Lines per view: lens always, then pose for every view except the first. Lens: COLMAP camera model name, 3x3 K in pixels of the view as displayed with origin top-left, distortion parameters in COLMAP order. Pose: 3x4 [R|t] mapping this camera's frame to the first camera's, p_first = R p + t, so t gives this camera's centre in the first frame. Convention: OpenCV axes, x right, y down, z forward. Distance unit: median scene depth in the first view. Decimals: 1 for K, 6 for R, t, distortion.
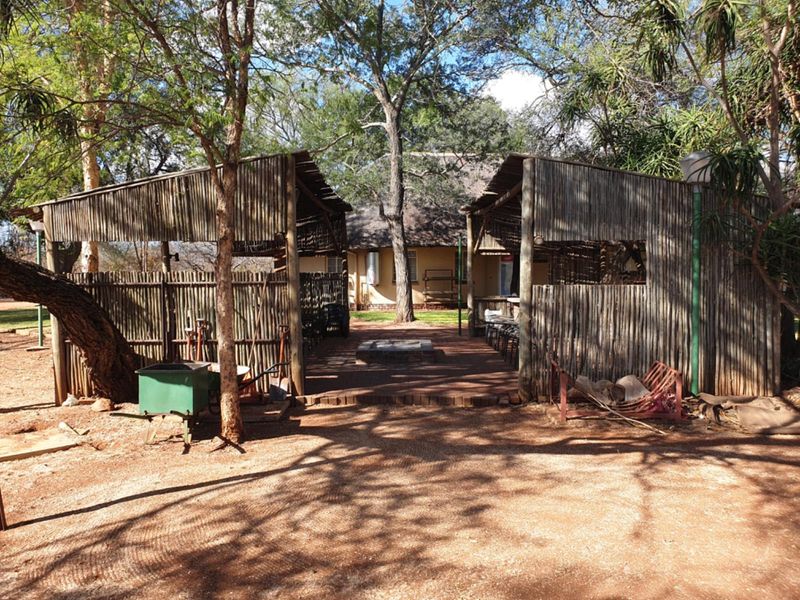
lens RADIAL K [[632.8, 0, 400.0], [0, 632.8, 300.0], [0, 0, 1]] dist [0.037194, -0.006088]
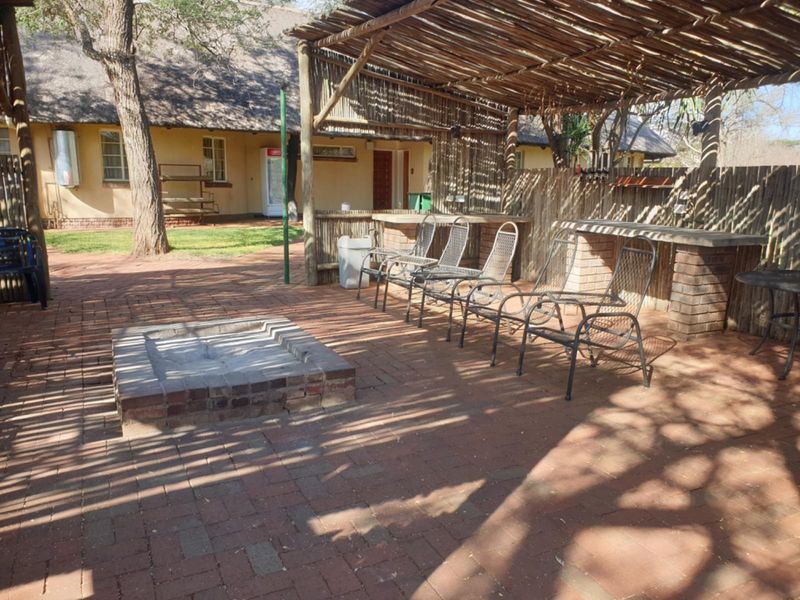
lens RADIAL K [[632.8, 0, 400.0], [0, 632.8, 300.0], [0, 0, 1]] dist [0.037194, -0.006088]
pose [[0.893638, -0.063641, 0.444252, -0.048814], [-0.001939, 0.989337, 0.145628, -0.007466], [-0.448784, -0.131000, 0.883987, 0.394370]]
